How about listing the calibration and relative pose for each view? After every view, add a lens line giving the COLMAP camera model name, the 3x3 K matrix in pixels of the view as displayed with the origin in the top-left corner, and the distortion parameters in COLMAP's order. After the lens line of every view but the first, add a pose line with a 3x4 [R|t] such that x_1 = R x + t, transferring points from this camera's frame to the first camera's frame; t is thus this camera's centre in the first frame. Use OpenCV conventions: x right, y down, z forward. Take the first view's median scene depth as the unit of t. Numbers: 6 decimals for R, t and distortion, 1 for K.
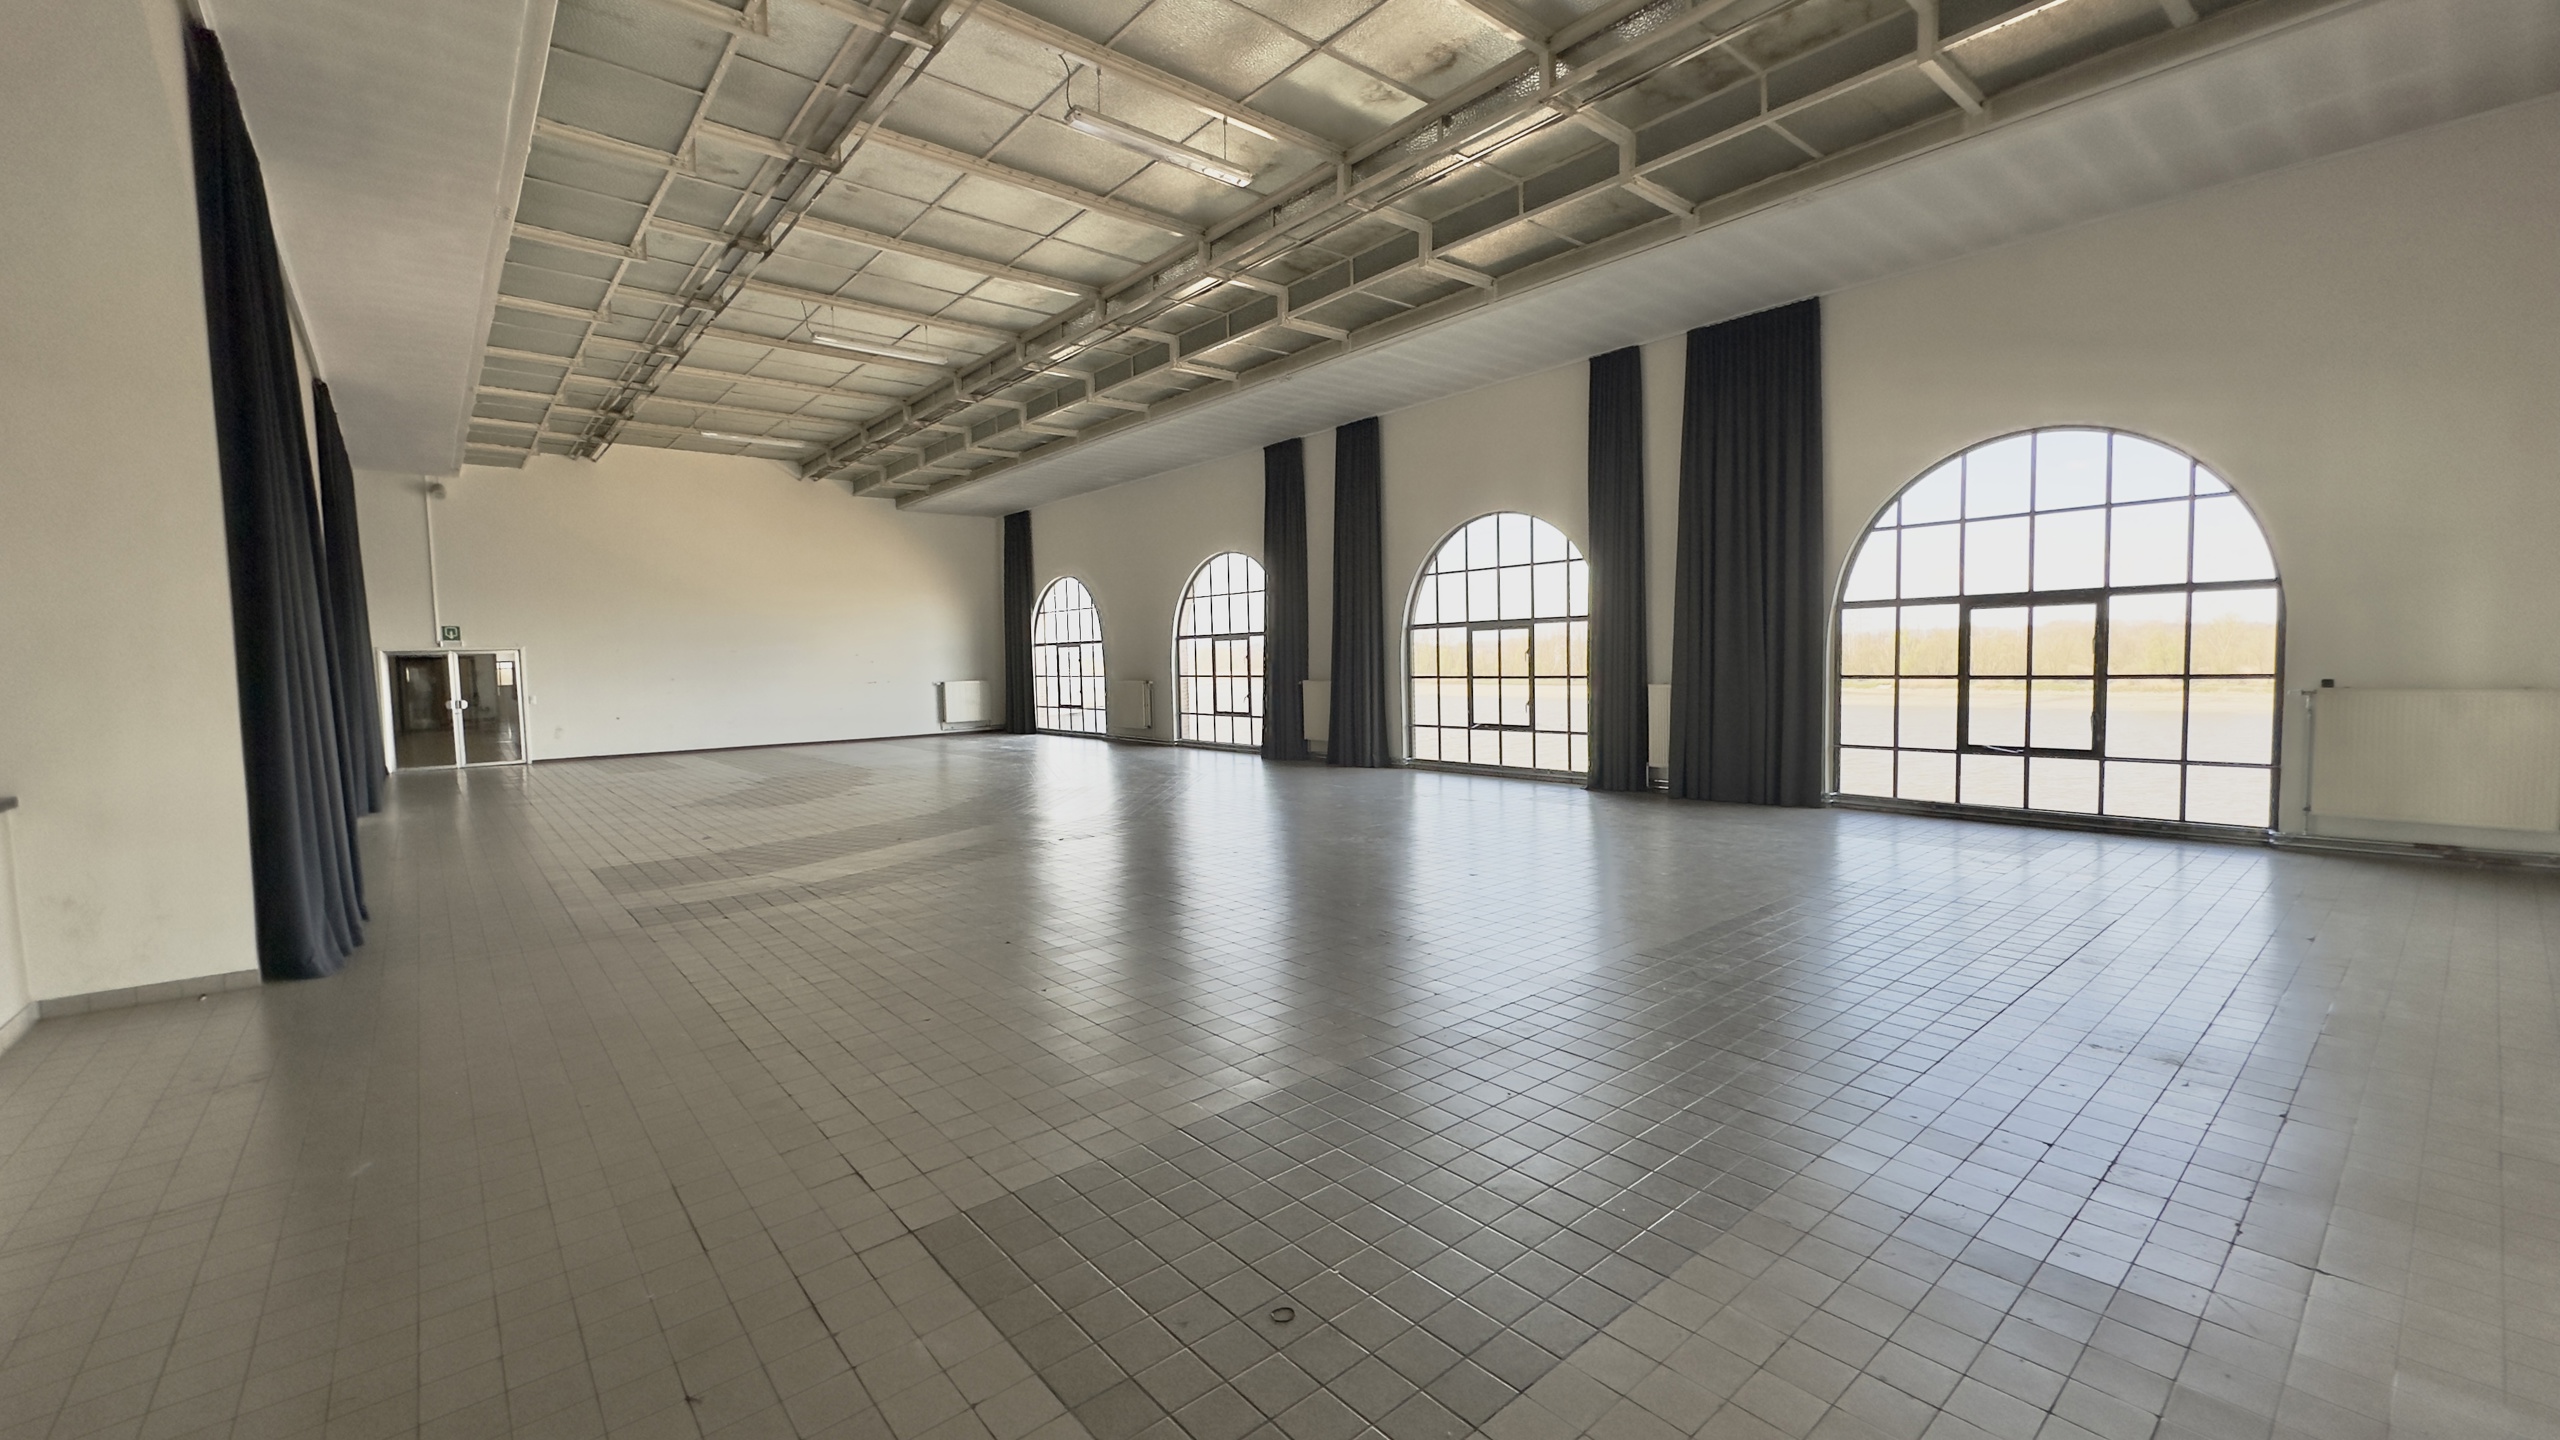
lens RADIAL K [[989.5, 0, 1299.7], [0, 989.5, 712.5], [0, 0, 1]] dist [0.000827, 0.000079]
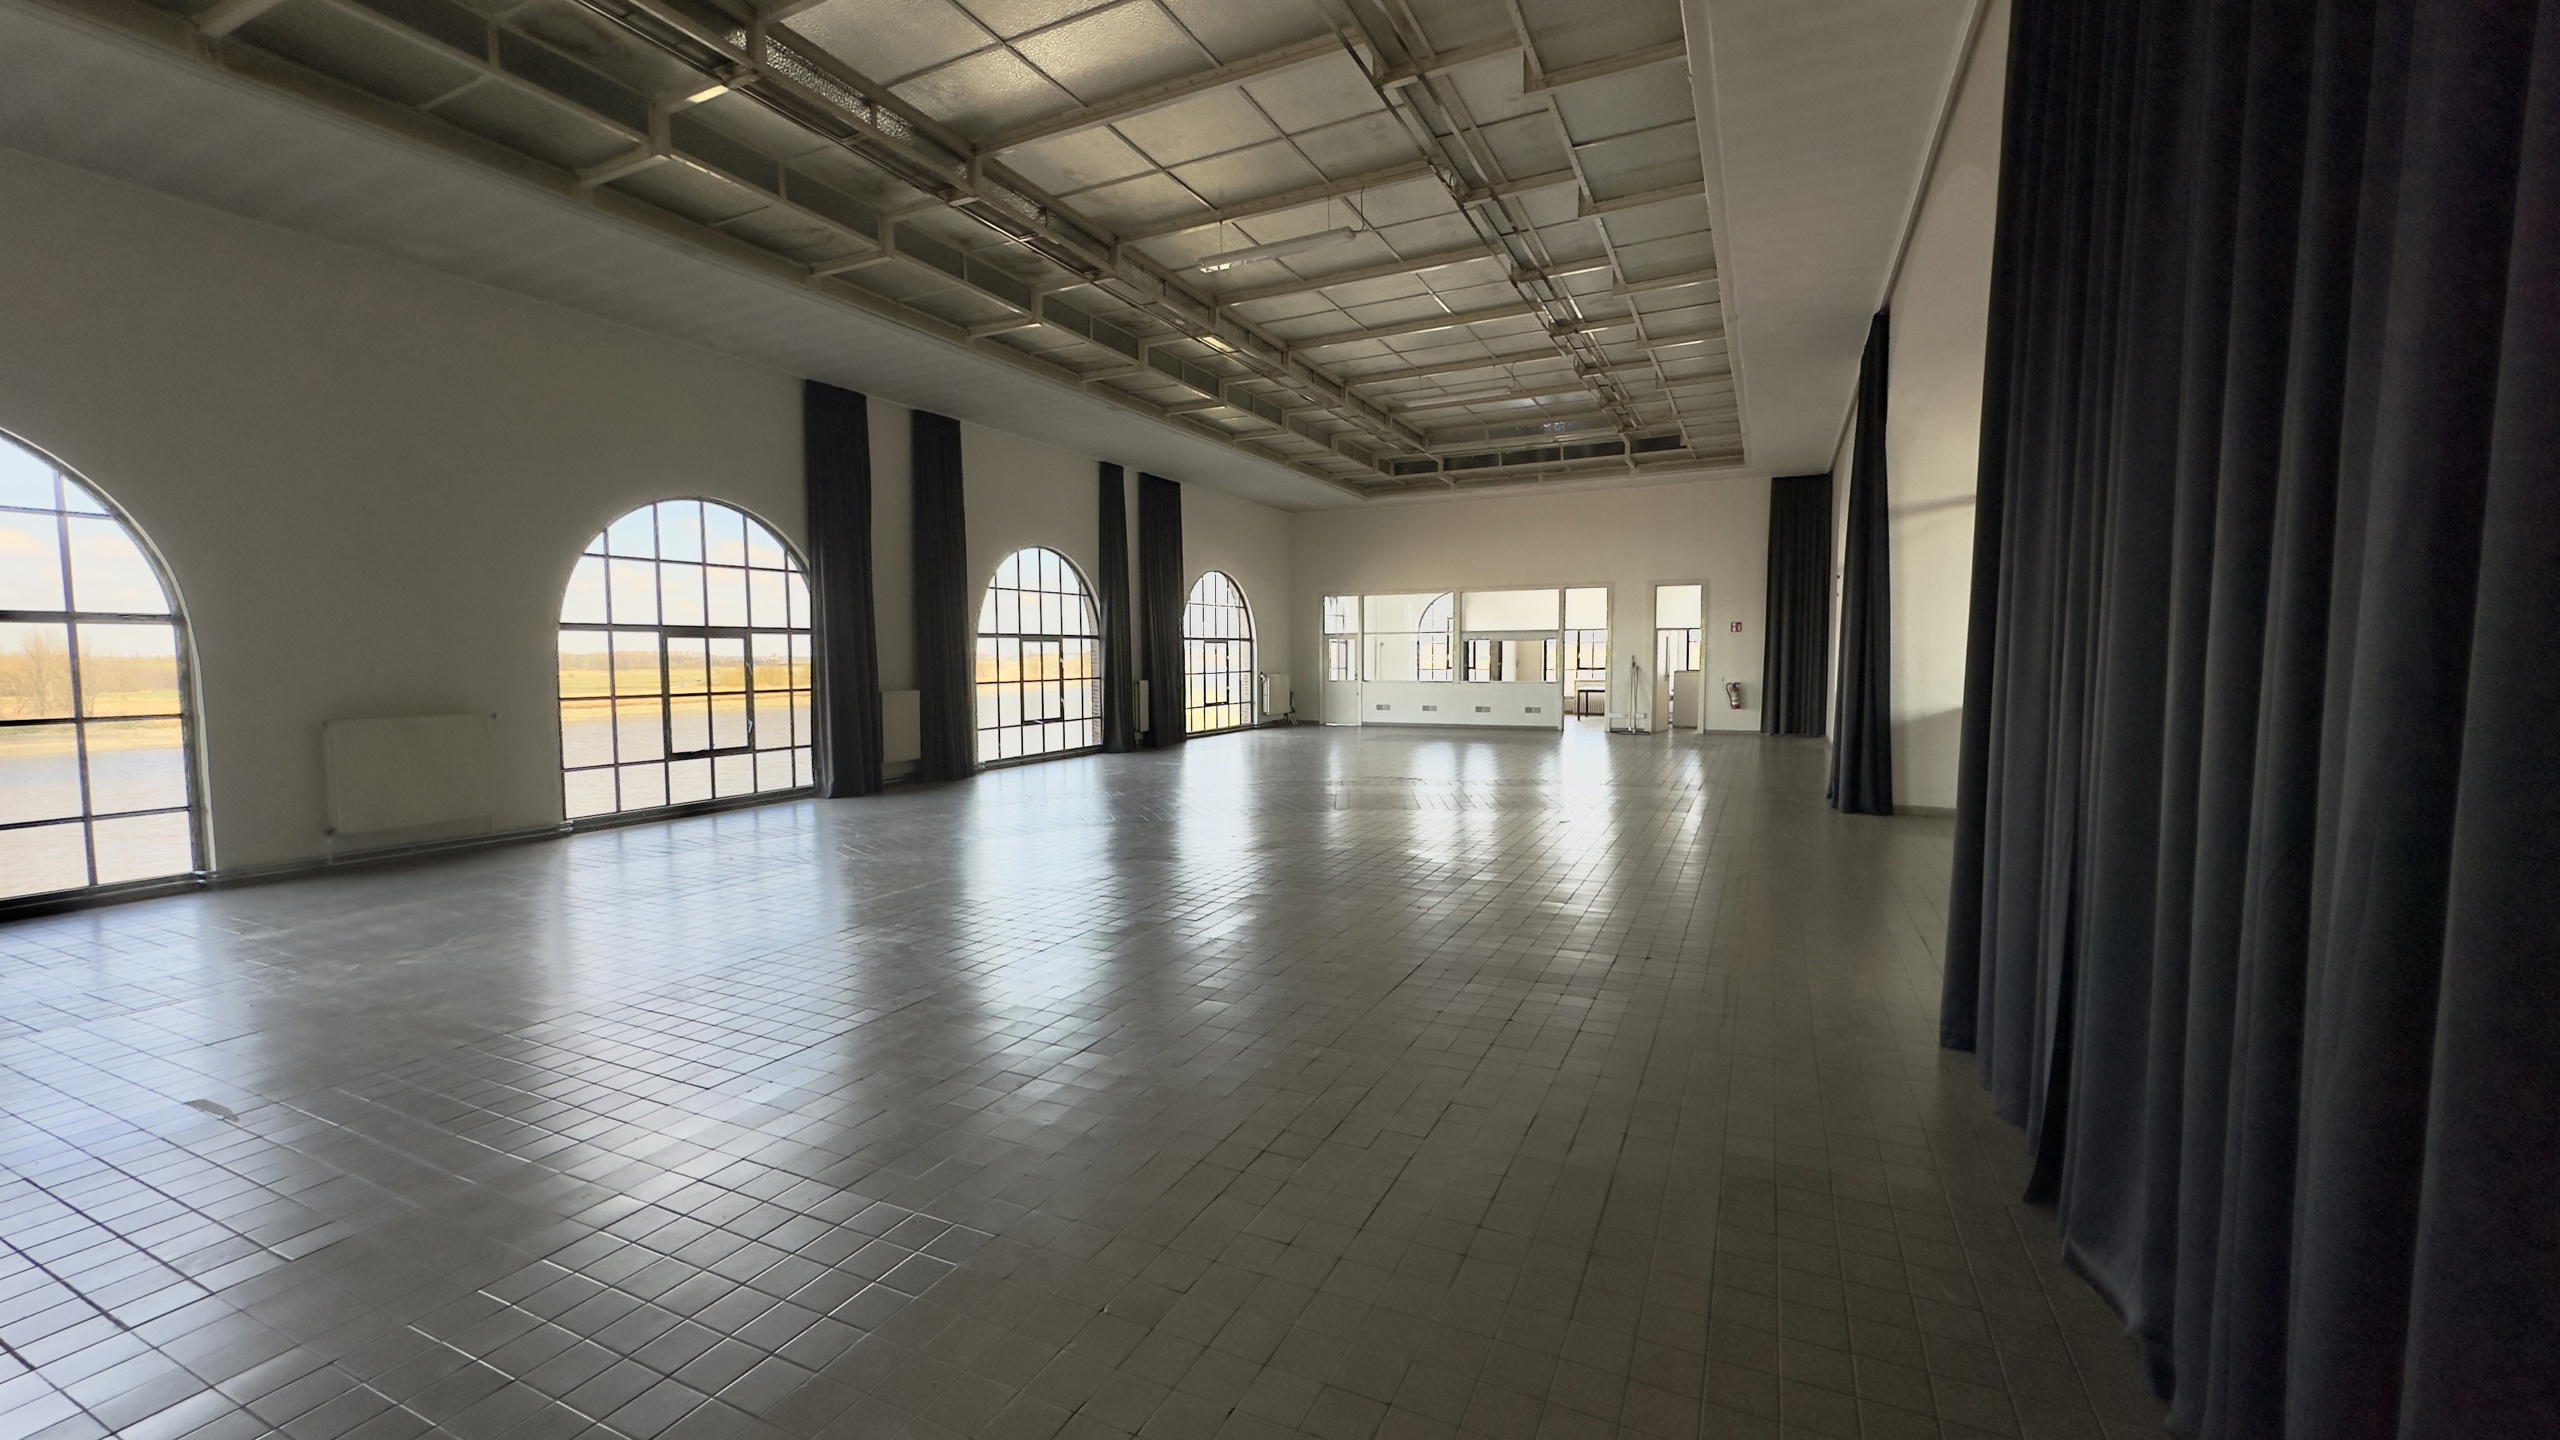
lens RADIAL K [[1048.3, 0, 1283.8], [0, 1048.3, 733.4], [0, 0, 1]] dist [-0.018526, -0.000207]
pose [[-0.399951, -0.039224, 0.915697, -0.933206], [0.072133, 0.994638, 0.074111, -0.037990], [-0.913693, 0.095693, -0.394977, 1.043442]]
